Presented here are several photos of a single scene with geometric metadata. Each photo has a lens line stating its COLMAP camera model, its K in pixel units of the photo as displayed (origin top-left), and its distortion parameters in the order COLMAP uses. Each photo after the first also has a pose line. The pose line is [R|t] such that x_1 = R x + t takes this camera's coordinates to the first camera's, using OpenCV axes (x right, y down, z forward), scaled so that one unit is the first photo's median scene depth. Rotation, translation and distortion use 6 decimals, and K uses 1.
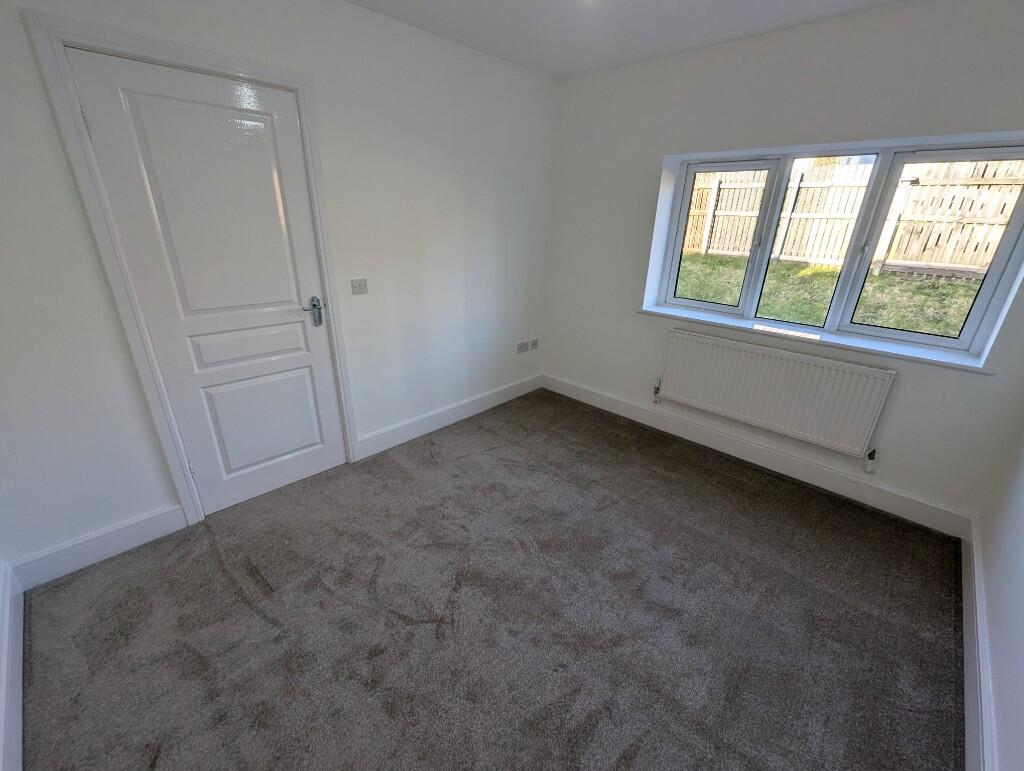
lens RADIAL K [[424.3, 0, 516.5], [0, 424.3, 387.1], [0, 0, 1]] dist [-0.002017, 0.000686]
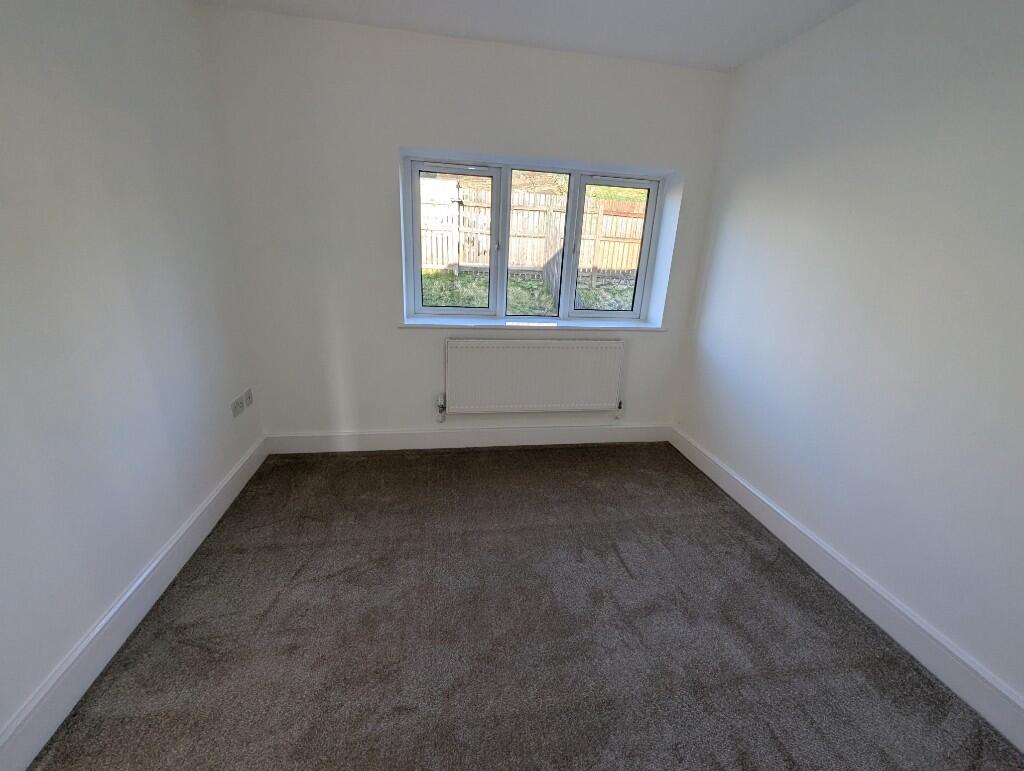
lens RADIAL K [[424.3, 0, 511.8], [0, 424.3, 387.9], [0, 0, 1]] dist [-0.002017, 0.000686]
pose [[0.596097, -0.254136, 0.761632, -0.283018], [0.268577, 0.957055, 0.109140, -0.100416], [-0.756660, 0.139499, 0.638753, 0.322933]]
